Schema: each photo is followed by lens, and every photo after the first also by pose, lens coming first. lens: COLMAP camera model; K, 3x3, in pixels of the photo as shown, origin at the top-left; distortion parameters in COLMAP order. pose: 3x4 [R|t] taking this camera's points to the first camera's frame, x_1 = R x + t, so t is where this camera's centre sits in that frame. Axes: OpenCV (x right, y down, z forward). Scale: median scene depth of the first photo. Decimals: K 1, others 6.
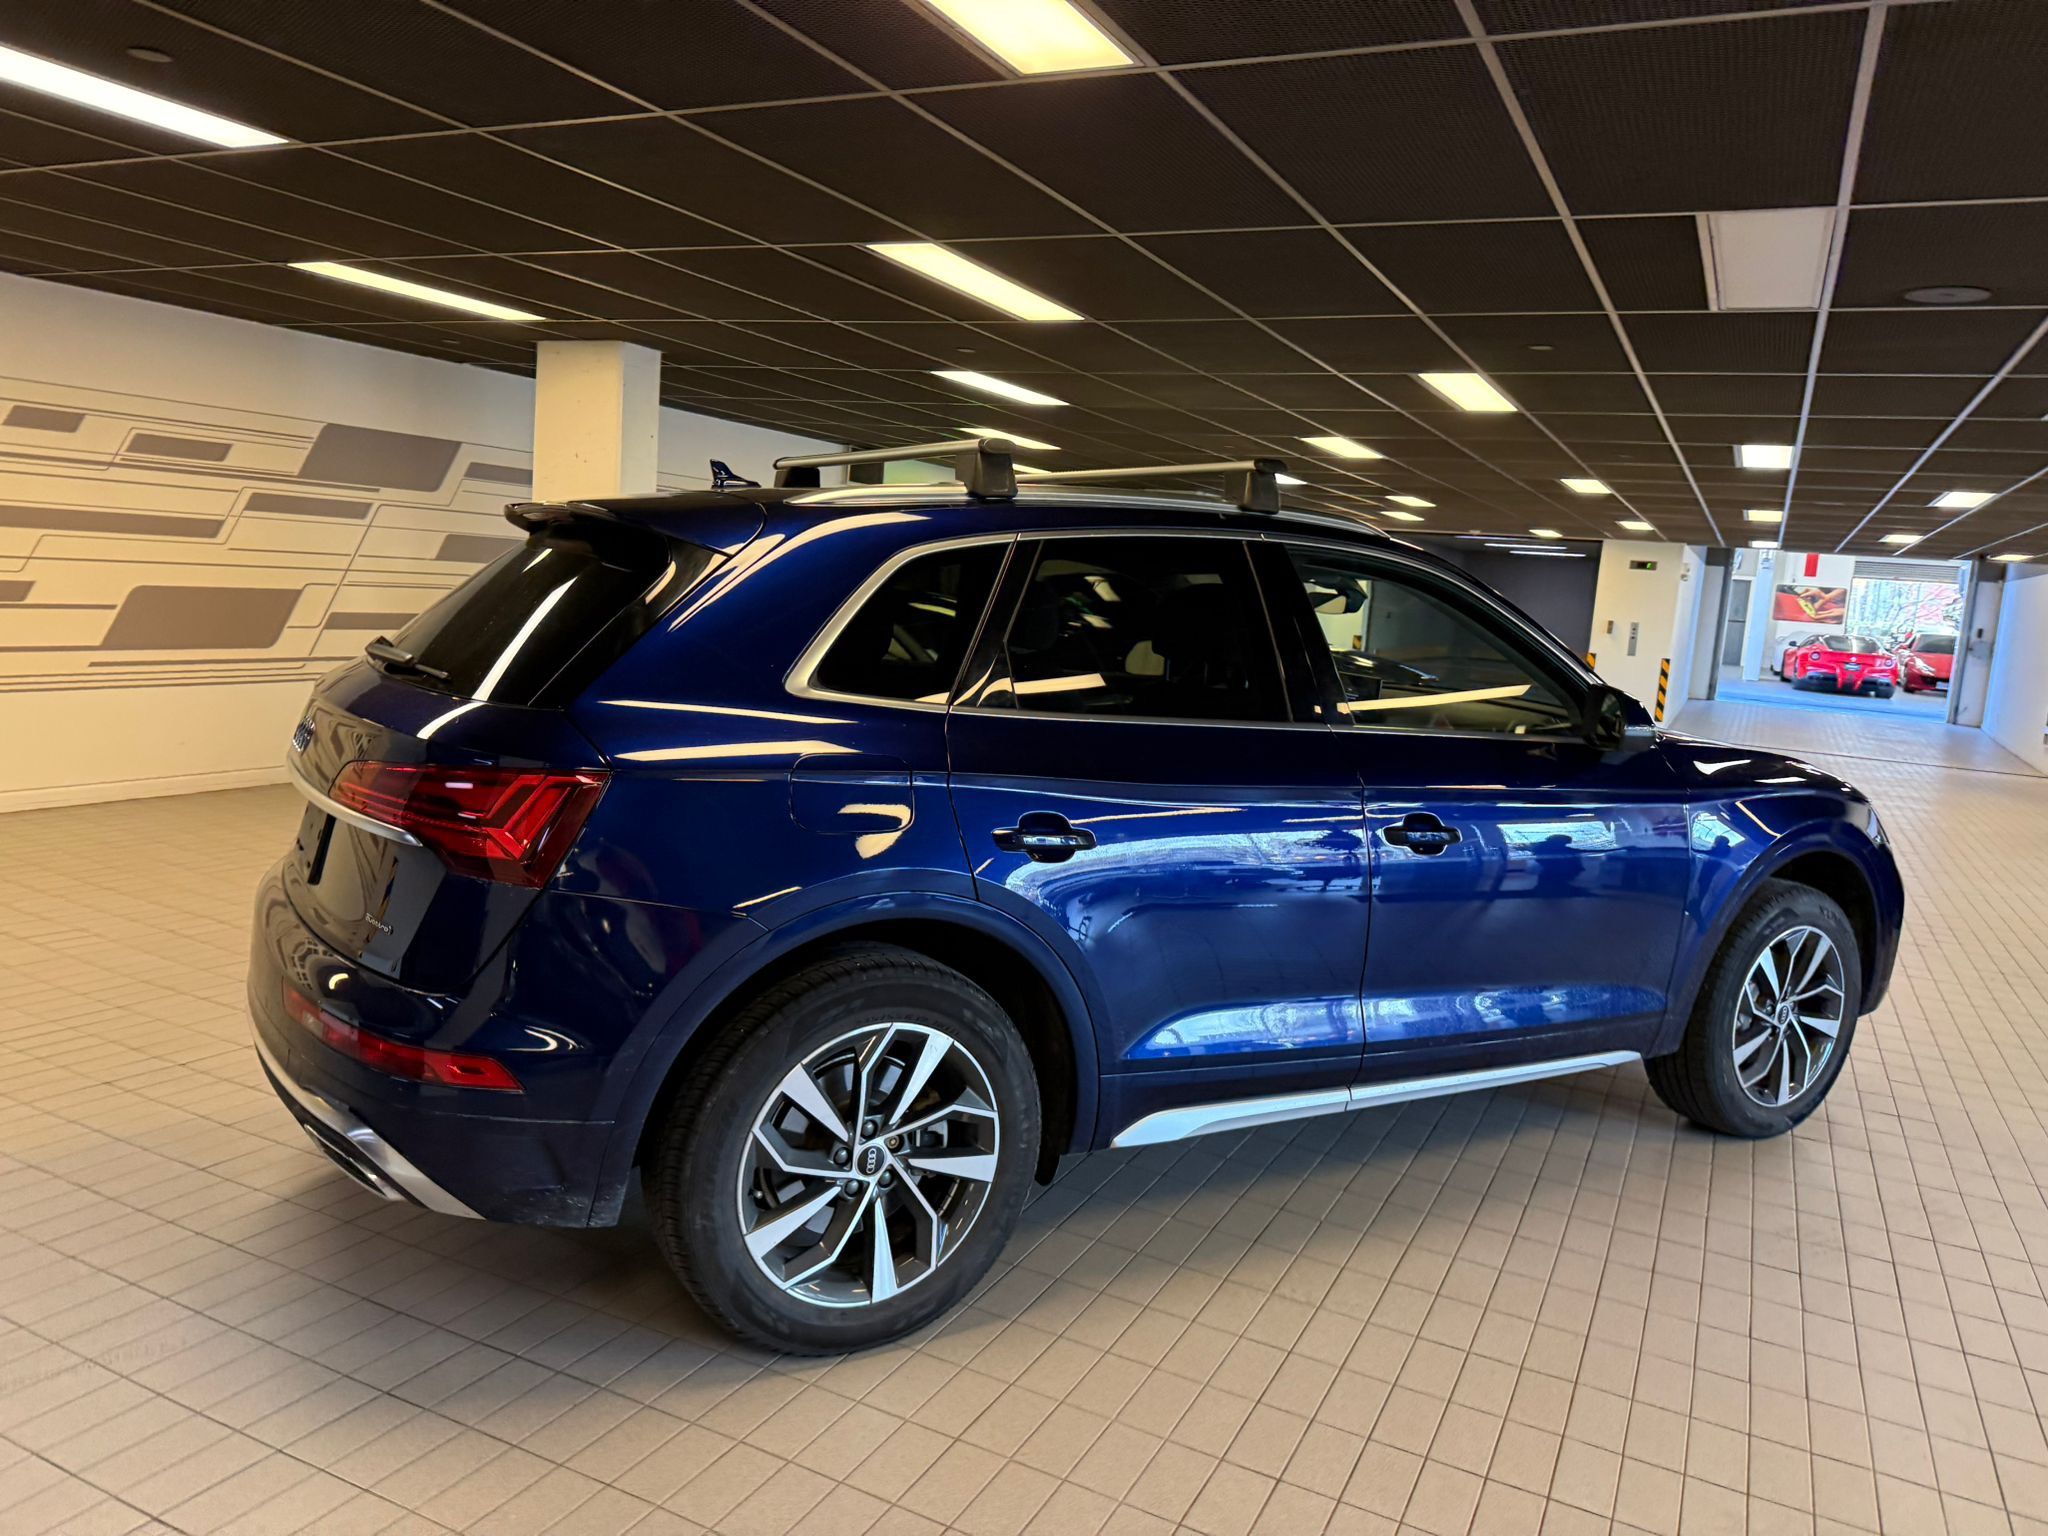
lens RADIAL K [[1426.6, 0, 1015.1], [0, 1426.6, 746.3], [0, 0, 1]] dist [0.054870, -0.085429]
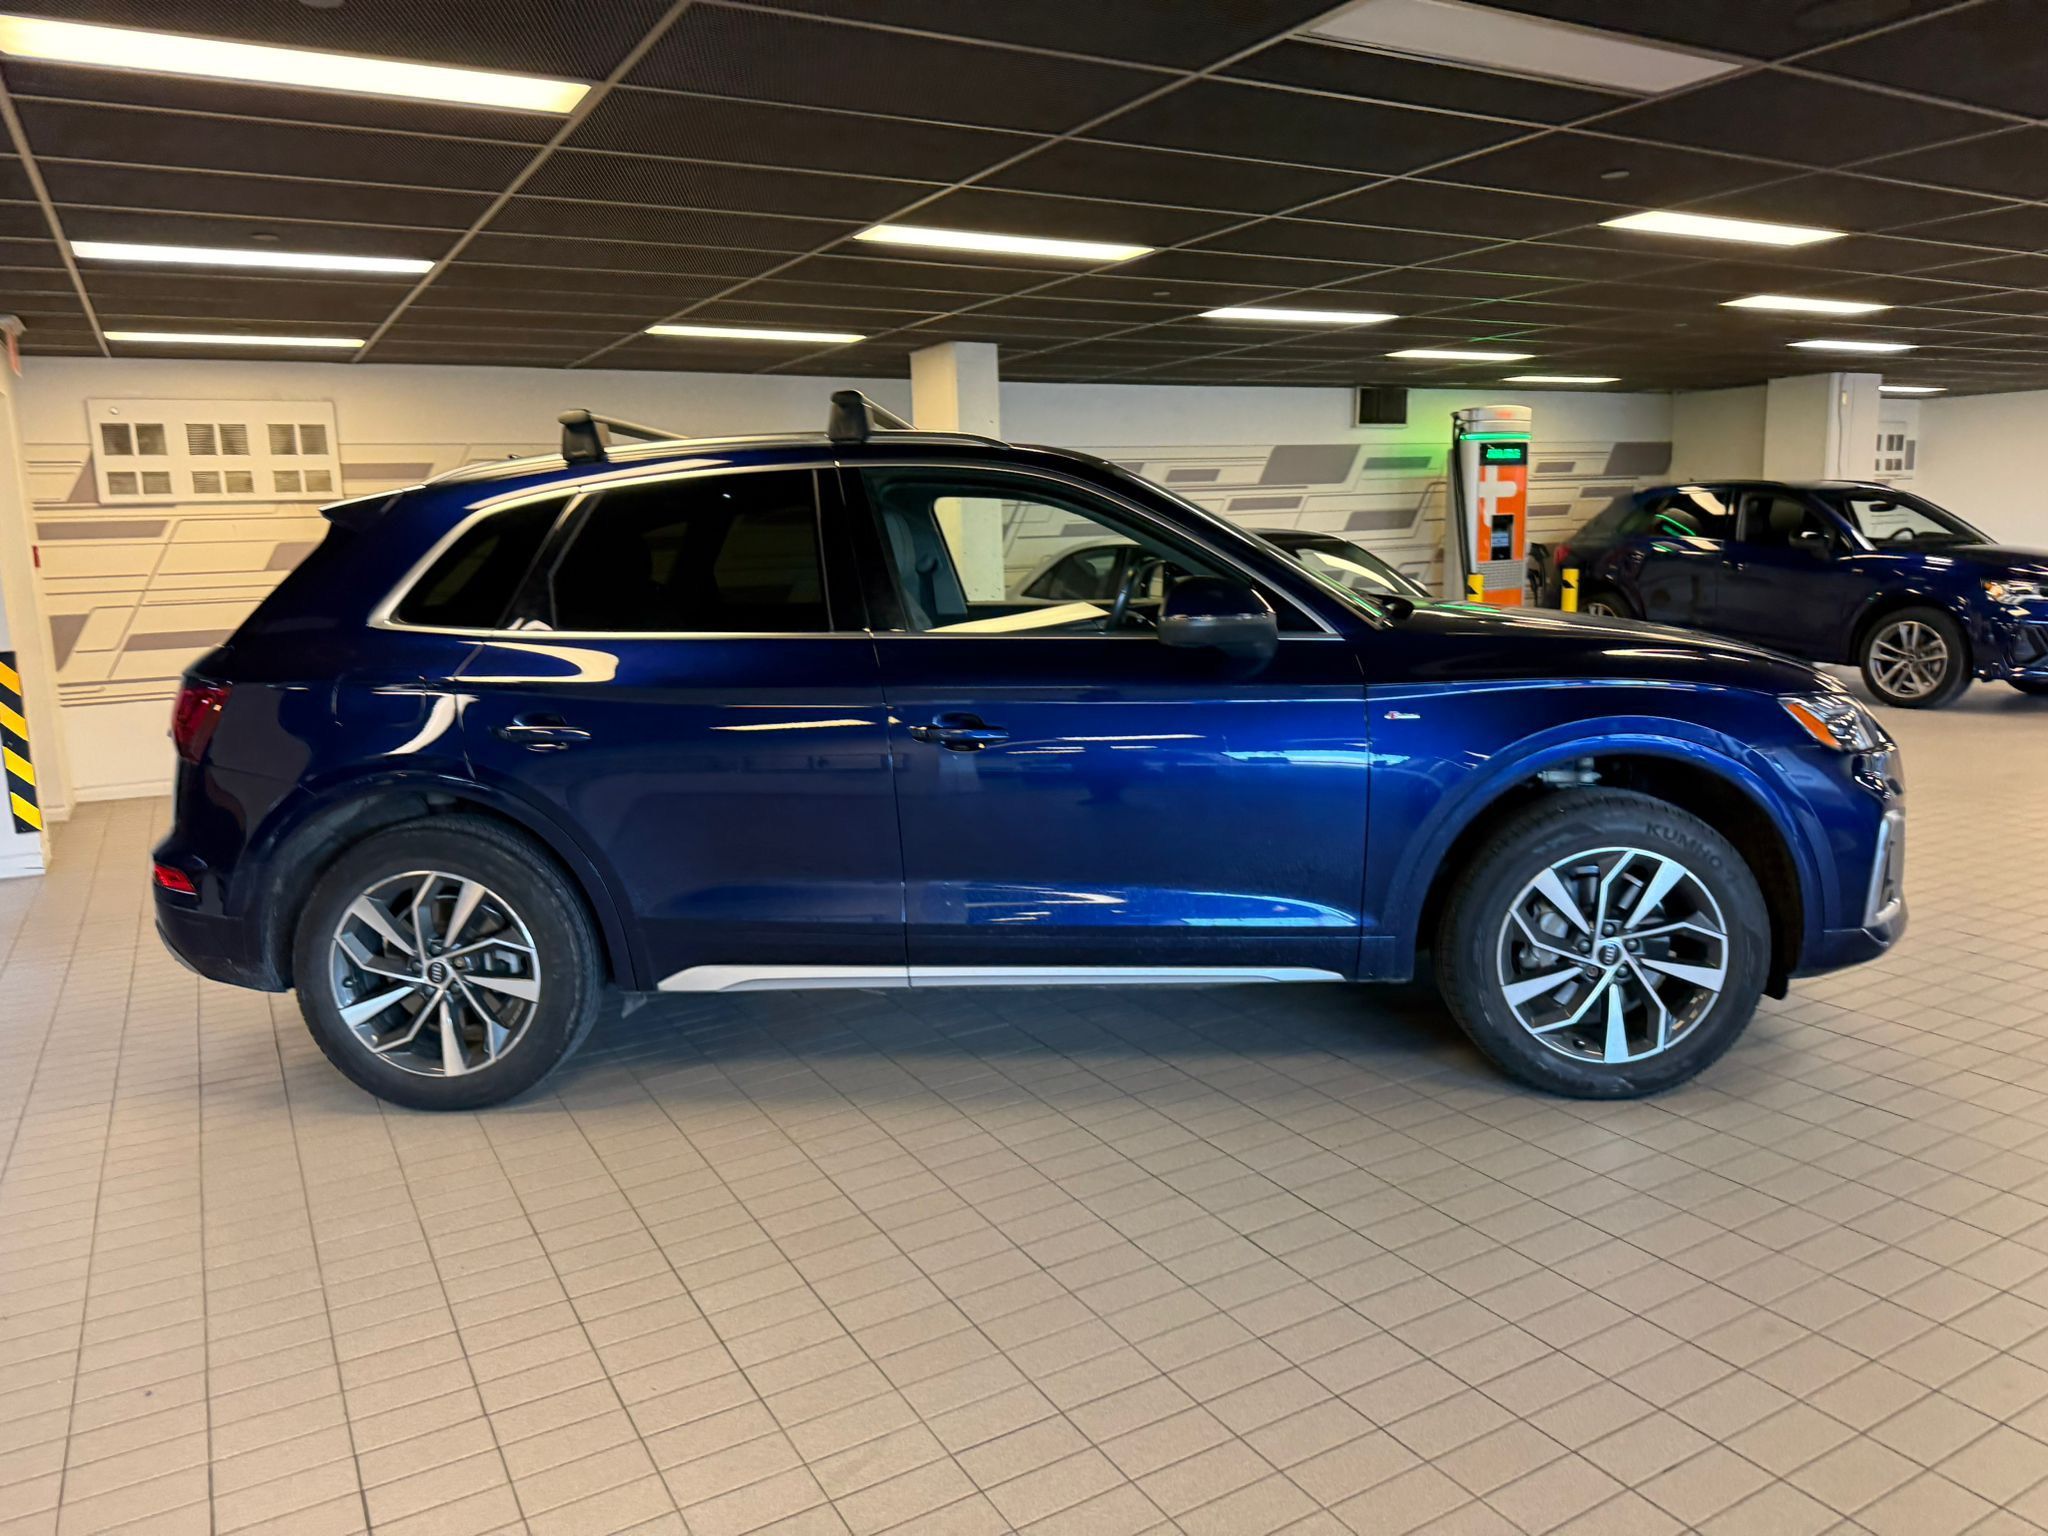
lens RADIAL K [[1425.9, 0, 1024.0], [0, 1425.9, 768.0], [0, 0, 1]] dist [0.039592, -0.063532]
pose [[0.827658, -0.004726, -0.561212, 1.056616], [0.025912, 0.999220, 0.029799, 0.066730], [0.560634, -0.039205, 0.827135, 0.188857]]
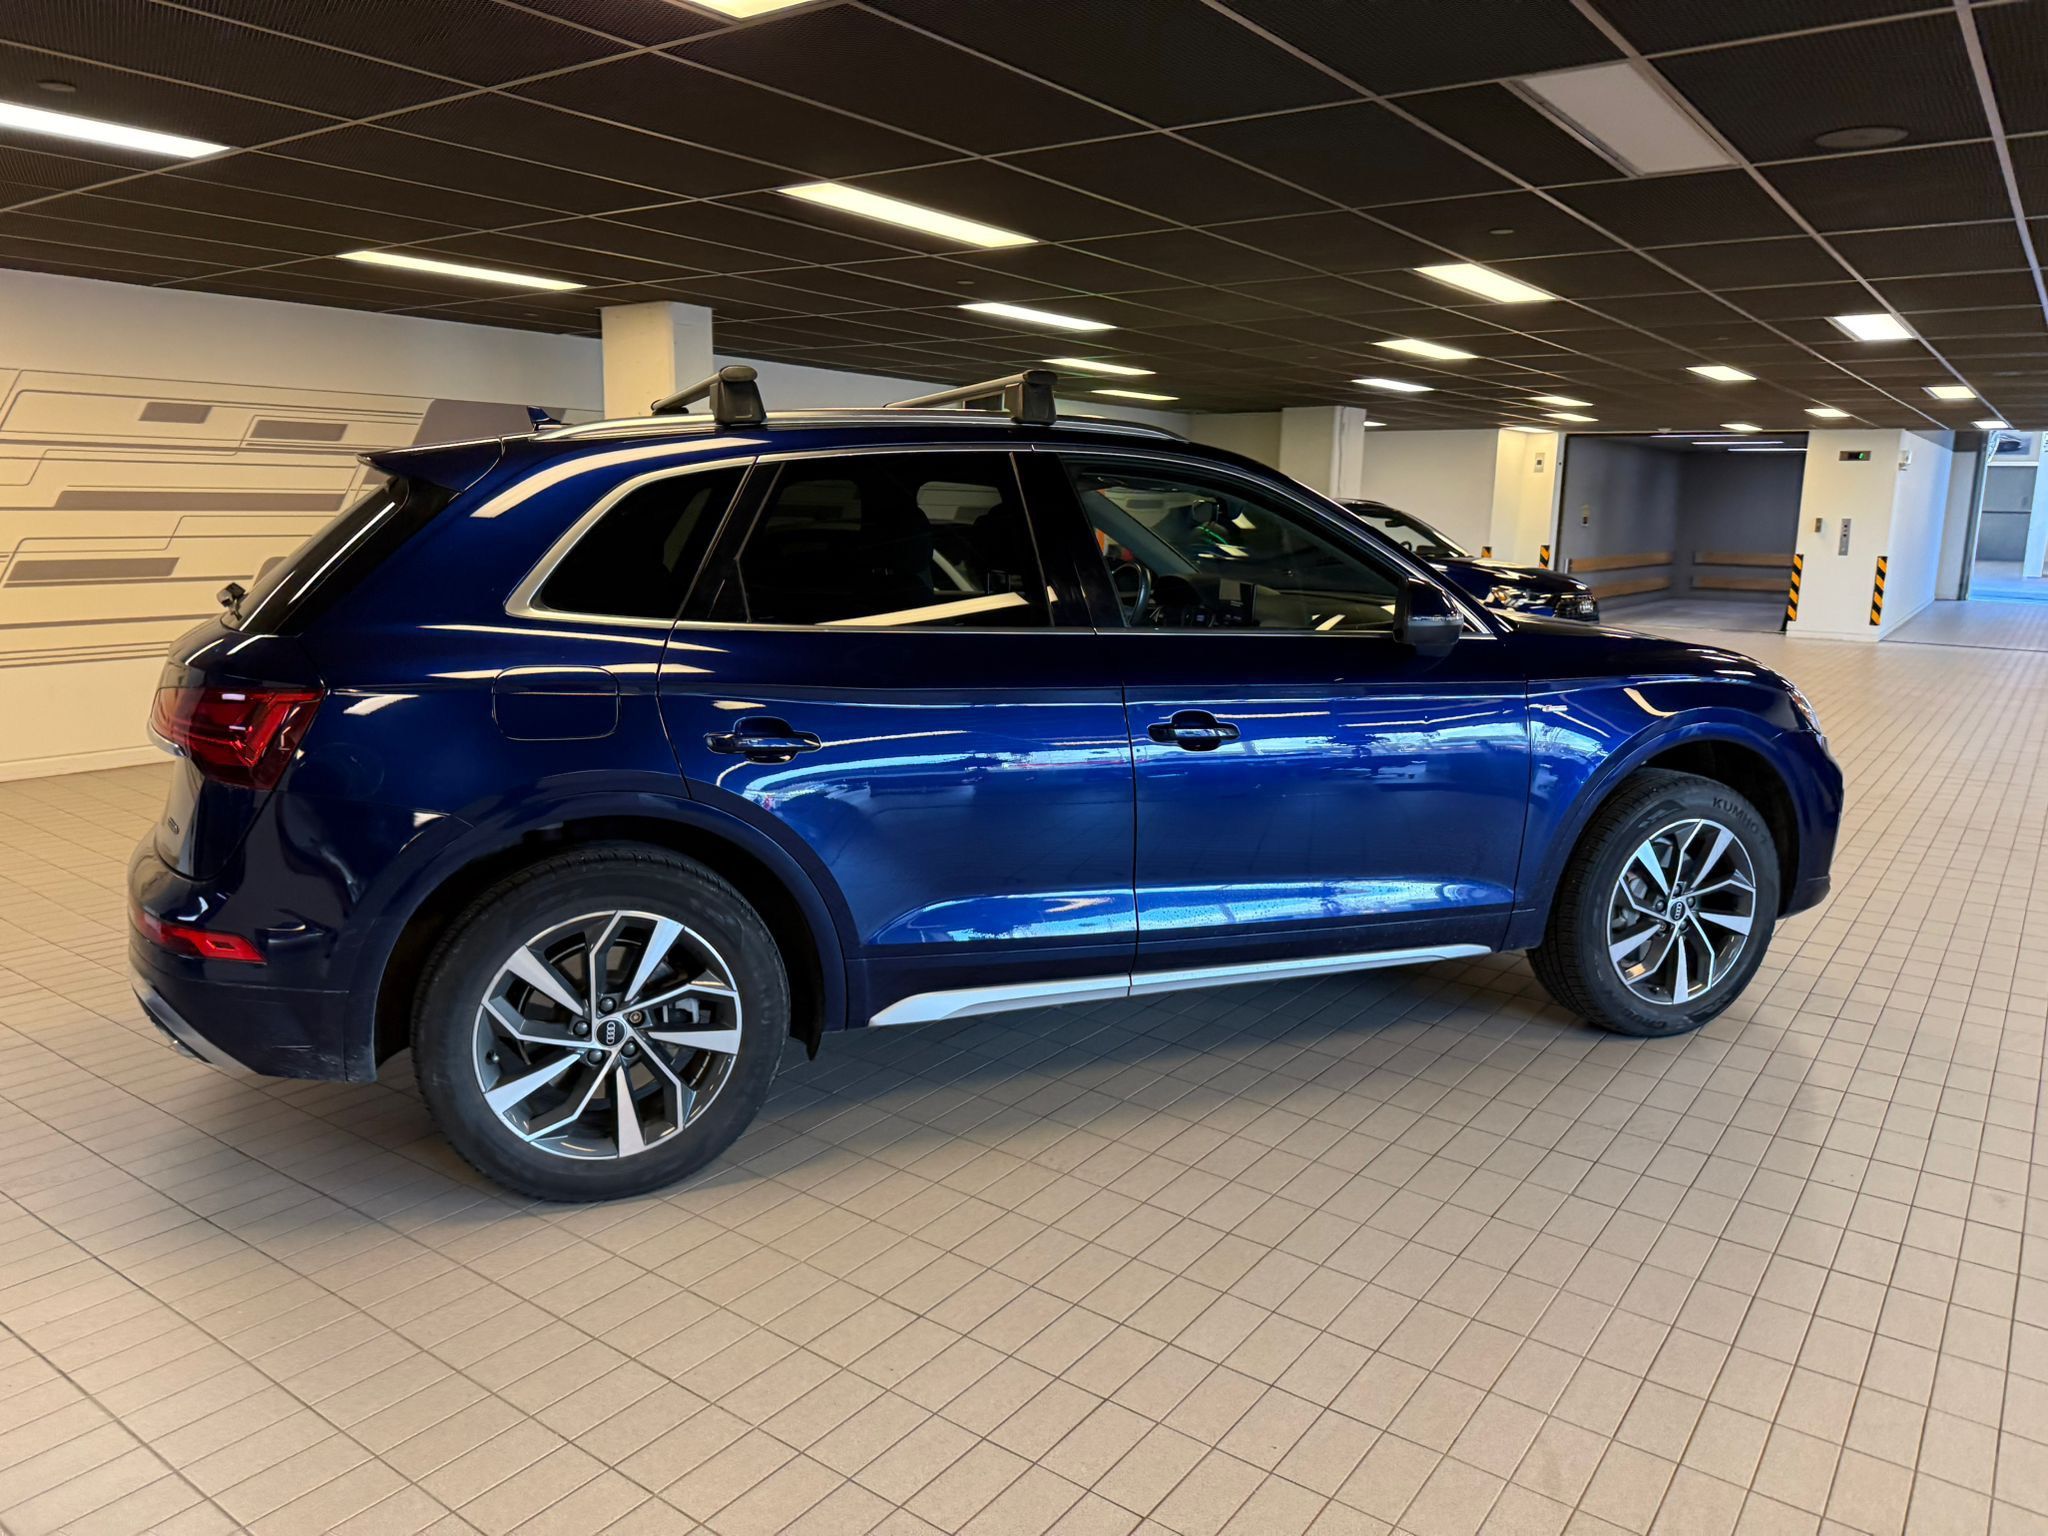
lens RADIAL K [[1425.9, 0, 1024.0], [0, 1425.9, 768.0], [0, 0, 1]] dist [0.039592, -0.063532]
pose [[0.985426, -0.026383, -0.168047, 0.387973], [0.035900, 0.997903, 0.053851, 0.032684], [0.166274, -0.059099, 0.984307, -0.031210]]
